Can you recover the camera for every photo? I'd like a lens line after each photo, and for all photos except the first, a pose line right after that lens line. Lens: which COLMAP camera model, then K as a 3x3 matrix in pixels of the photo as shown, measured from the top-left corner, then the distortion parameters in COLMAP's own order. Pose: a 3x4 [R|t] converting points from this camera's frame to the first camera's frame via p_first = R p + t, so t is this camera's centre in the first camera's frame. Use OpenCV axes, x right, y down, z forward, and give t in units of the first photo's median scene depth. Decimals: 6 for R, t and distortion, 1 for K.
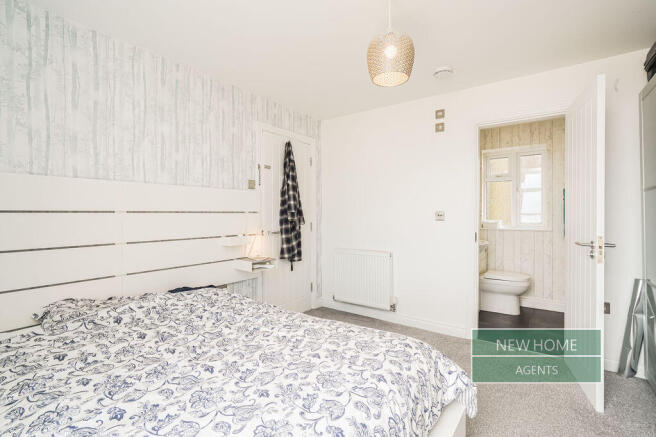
lens RADIAL K [[309.9, 0, 329.7], [0, 309.9, 212.4], [0, 0, 1]] dist [-0.012487, 0.001553]
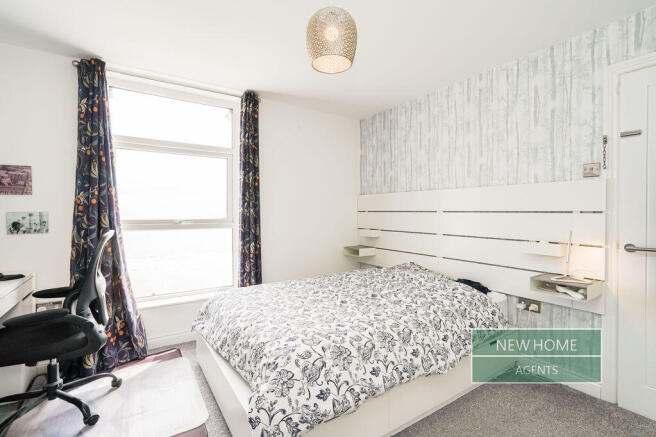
lens RADIAL K [[309.9, 0, 334.8], [0, 309.9, 215.4], [0, 0, 1]] dist [-0.012487, 0.001553]
pose [[-0.343110, 0.006058, -0.939276, 0.612614], [-0.006947, 0.999935, 0.008987, 0.005283], [0.939270, 0.009608, -0.343045, 0.784115]]
